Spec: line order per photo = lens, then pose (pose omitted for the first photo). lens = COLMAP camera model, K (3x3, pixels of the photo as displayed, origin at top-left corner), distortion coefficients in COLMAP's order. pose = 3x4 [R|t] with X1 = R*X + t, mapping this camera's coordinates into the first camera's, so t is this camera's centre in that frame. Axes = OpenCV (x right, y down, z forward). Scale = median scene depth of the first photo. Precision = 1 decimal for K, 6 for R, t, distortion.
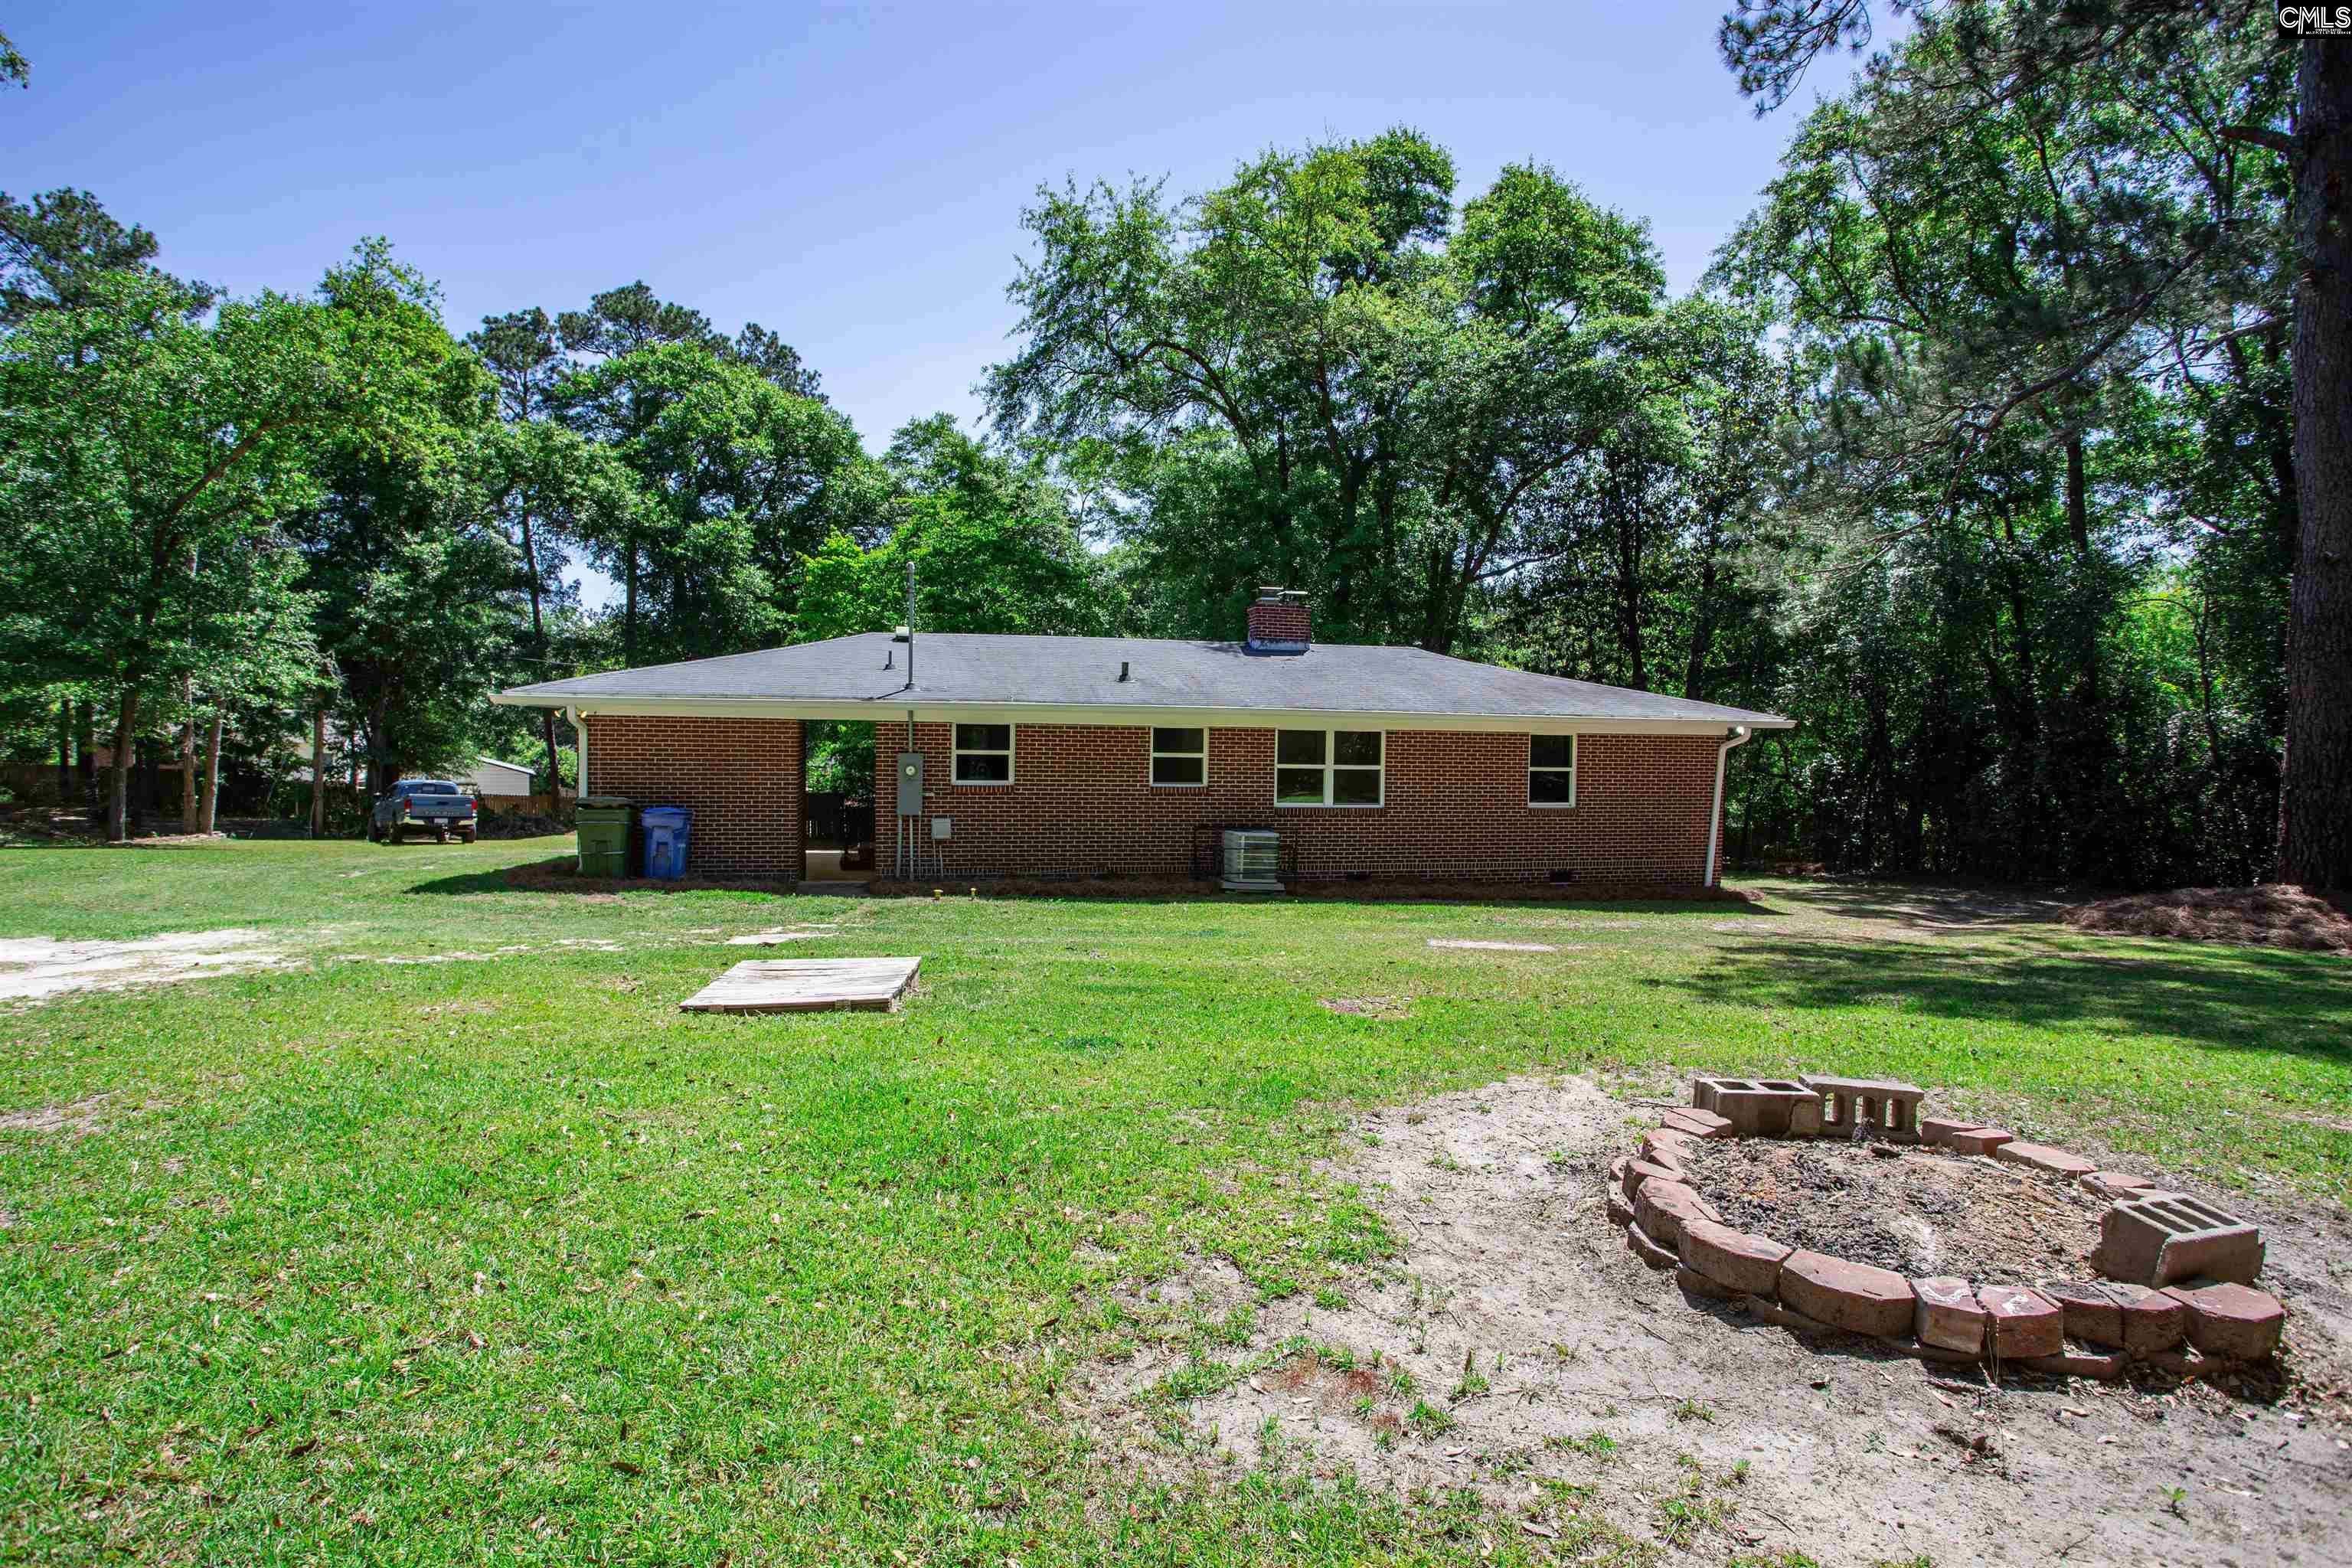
lens RADIAL K [[1222.4, 0, 1184.2], [0, 1222.4, 792.4], [0, 0, 1]] dist [-0.067304, 0.035696]
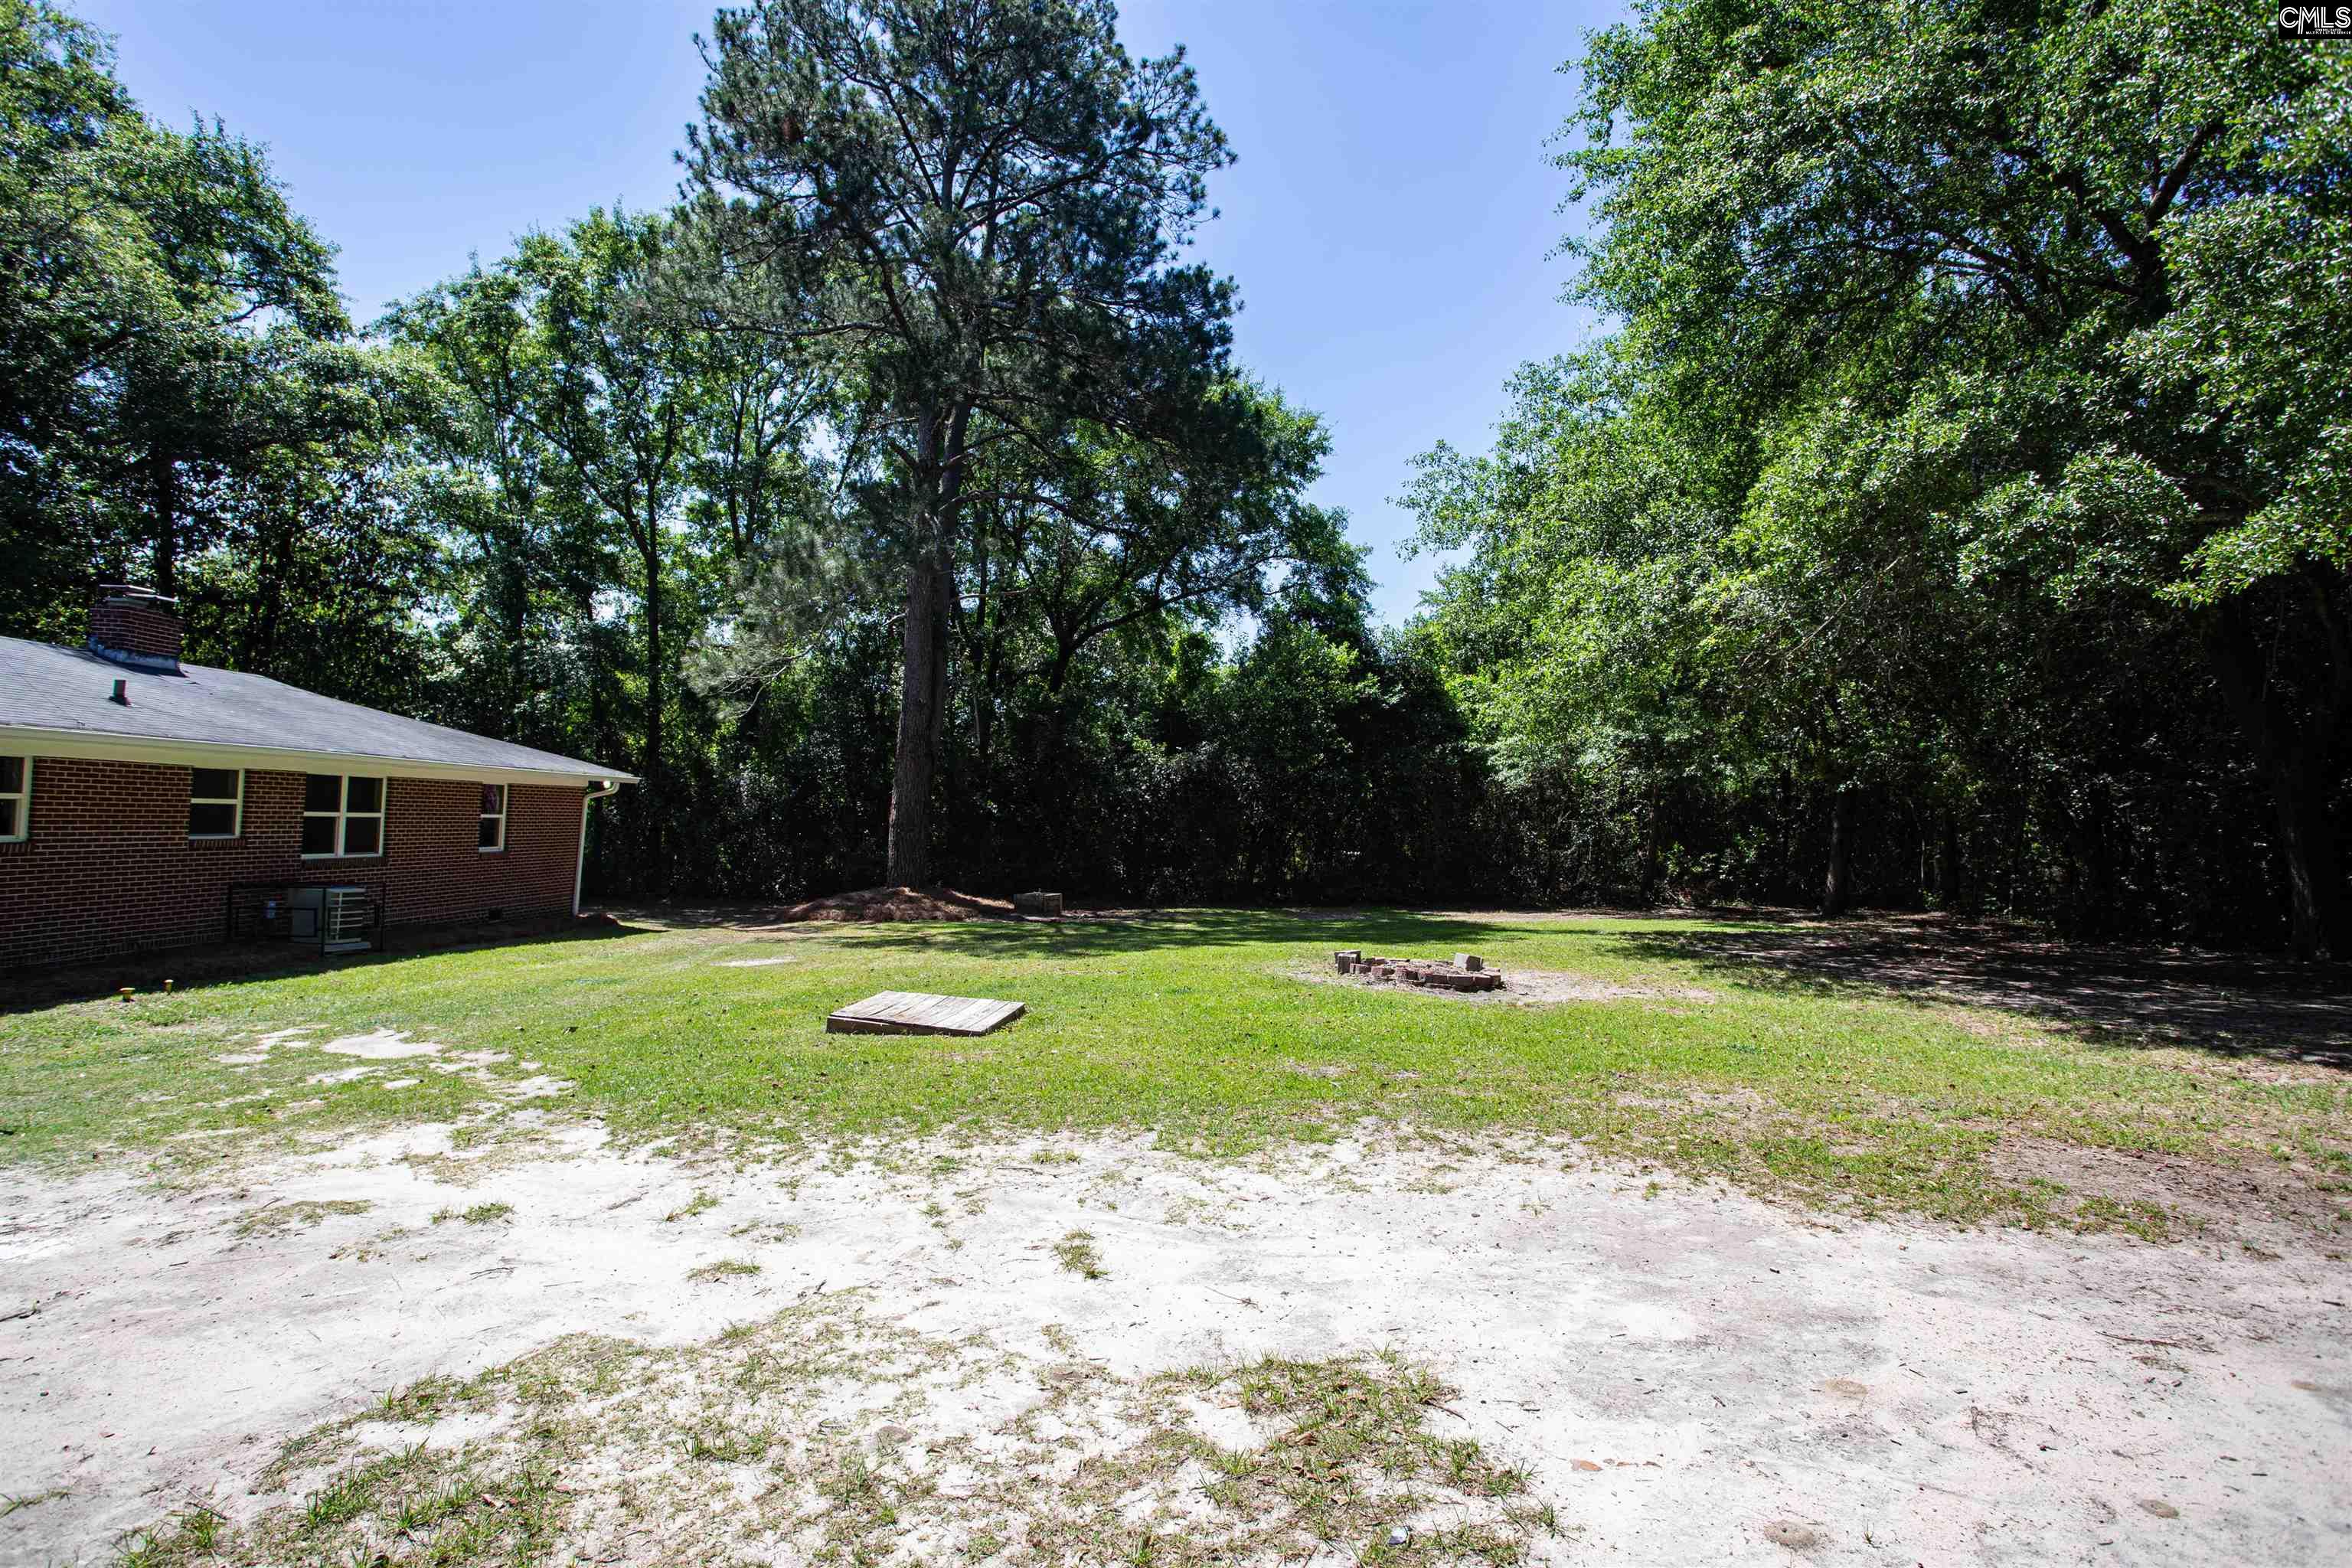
lens RADIAL K [[1222.4, 0, 1184.2], [0, 1222.4, 792.4], [0, 0, 1]] dist [-0.067304, 0.035696]
pose [[0.231176, 0.021109, 0.972683, -0.615641], [-0.003318, 0.999776, -0.020909, -0.021264], [-0.972906, 0.001606, 0.231195, 0.166195]]
